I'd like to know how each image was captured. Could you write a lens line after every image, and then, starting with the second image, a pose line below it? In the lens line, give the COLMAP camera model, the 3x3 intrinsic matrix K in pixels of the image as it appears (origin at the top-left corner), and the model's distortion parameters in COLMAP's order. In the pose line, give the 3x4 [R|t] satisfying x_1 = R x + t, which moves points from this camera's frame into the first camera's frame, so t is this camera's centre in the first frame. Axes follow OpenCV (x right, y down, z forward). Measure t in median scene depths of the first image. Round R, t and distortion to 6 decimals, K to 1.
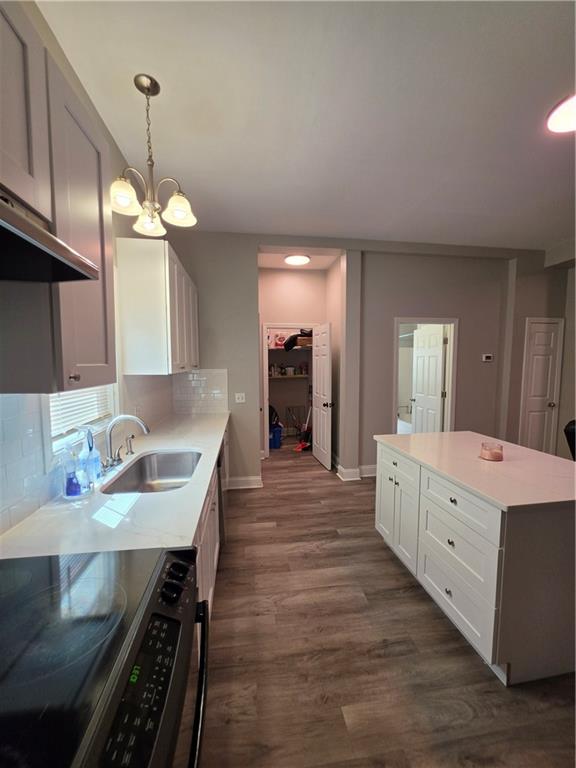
lens RADIAL K [[308.8, 0, 289.9], [0, 308.8, 387.8], [0, 0, 1]] dist [-0.004968, 0.000546]
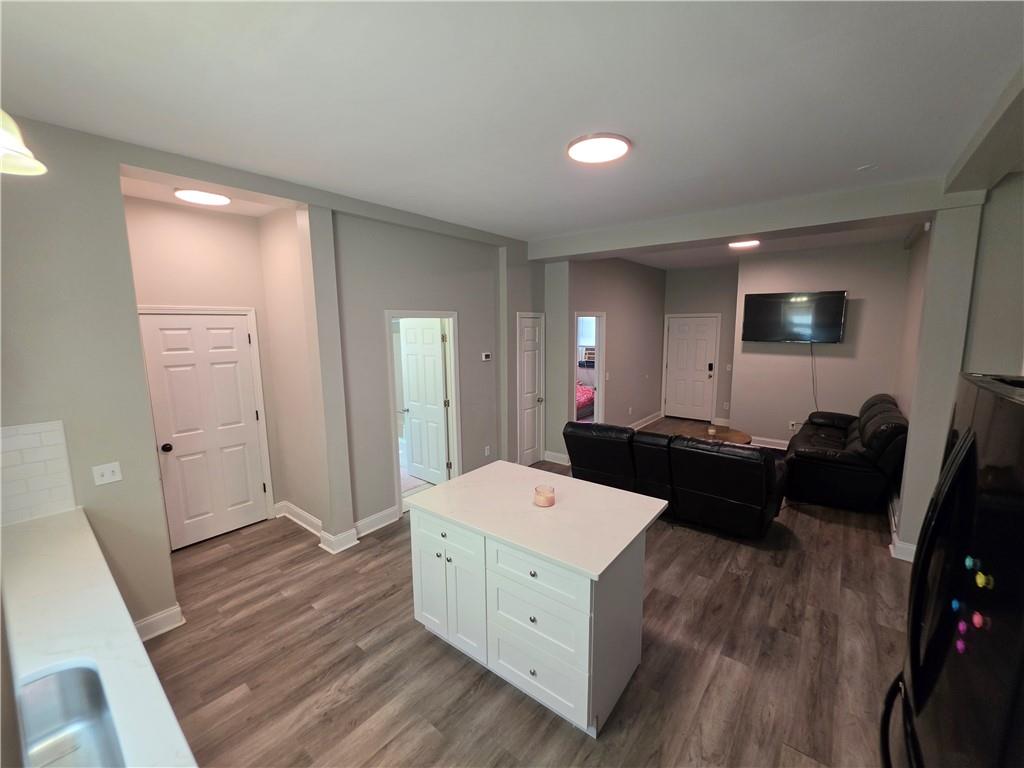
lens RADIAL K [[411.8, 0, 520.4], [0, 411.8, 383.3], [0, 0, 1]] dist [-0.004968, 0.000546]
pose [[0.730213, -0.096617, 0.676353, -0.138015], [0.060230, 0.995200, 0.077137, -0.155115], [-0.680559, -0.015589, 0.732527, 0.098827]]
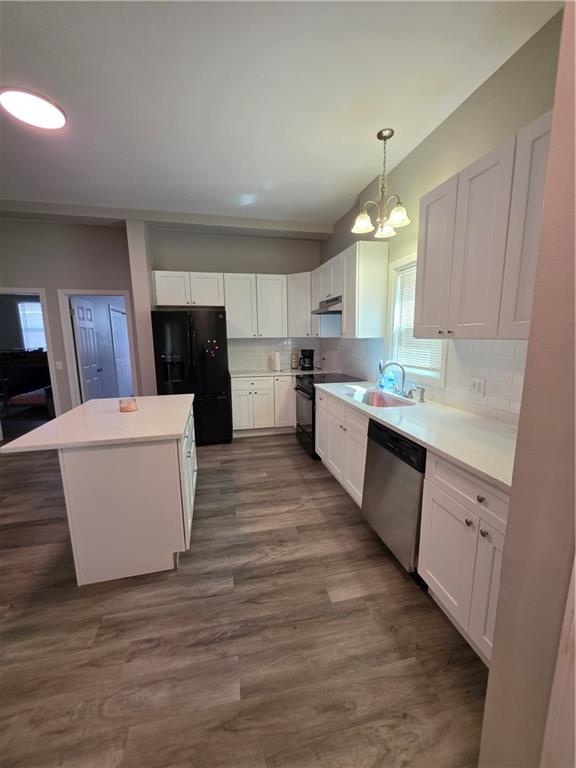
lens RADIAL K [[309.4, 0, 289.5], [0, 309.4, 389.1], [0, 0, 1]] dist [-0.002038, 0.000610]
pose [[-0.997478, 0.023699, -0.066907, 0.064788], [0.005932, 0.967148, 0.254146, -0.108139], [0.070732, 0.253108, -0.964849, 1.491087]]
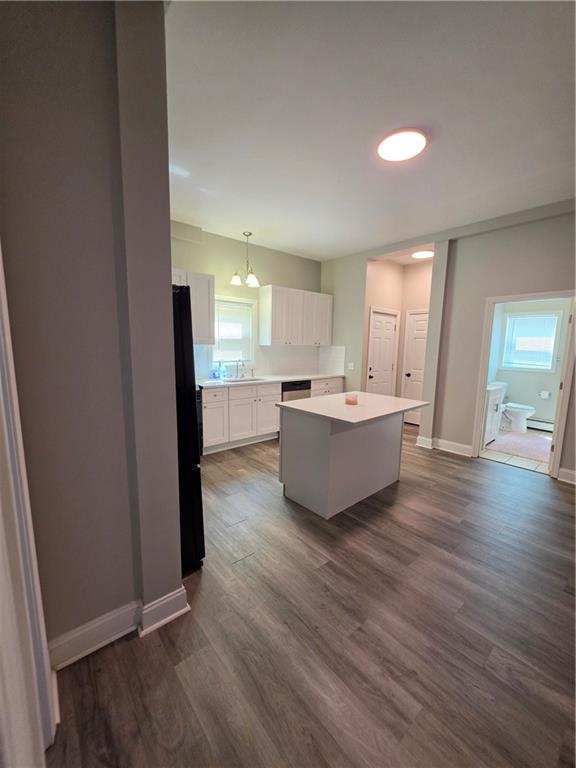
lens RADIAL K [[308.8, 0, 289.9], [0, 308.8, 387.8], [0, 0, 1]] dist [-0.004968, 0.000546]
pose [[0.535996, 0.131407, -0.833931, 1.184410], [-0.090747, 0.991056, 0.097840, 0.021226], [0.839329, 0.023235, 0.543127, -0.058464]]
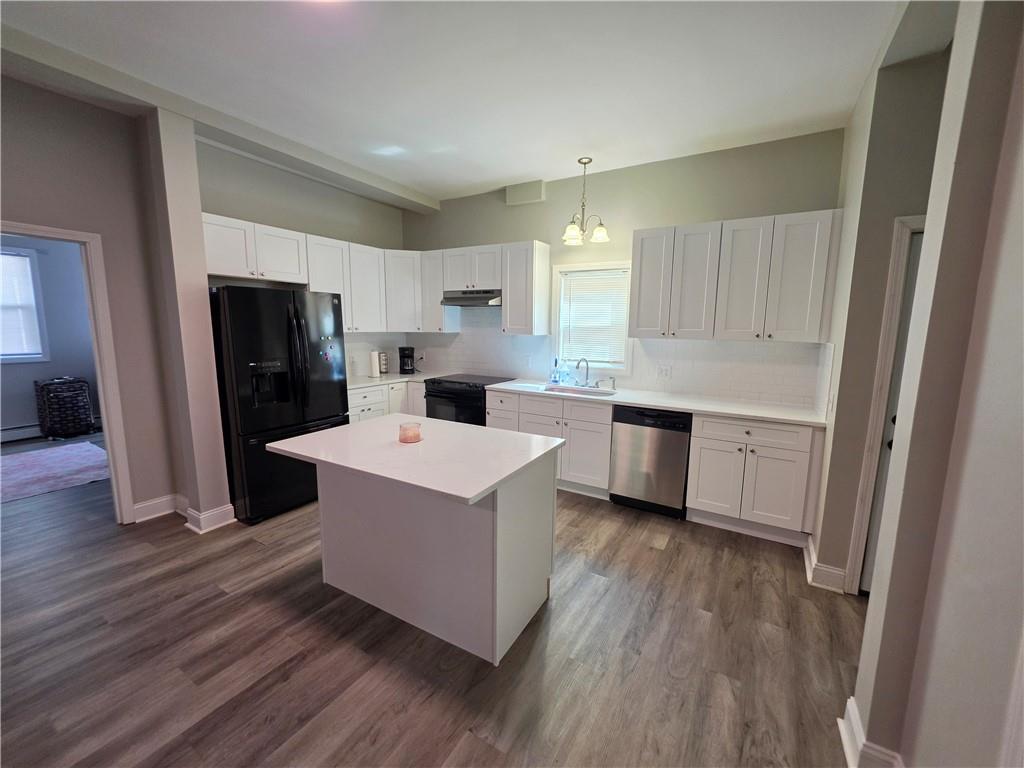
lens RADIAL K [[411.8, 0, 520.4], [0, 411.8, 383.3], [0, 0, 1]] dist [-0.004968, 0.000546]
pose [[-0.629269, 0.104414, -0.770142, 0.897462], [-0.078515, 0.977324, 0.196656, -0.119410], [0.773211, 0.184217, -0.606802, 1.285423]]
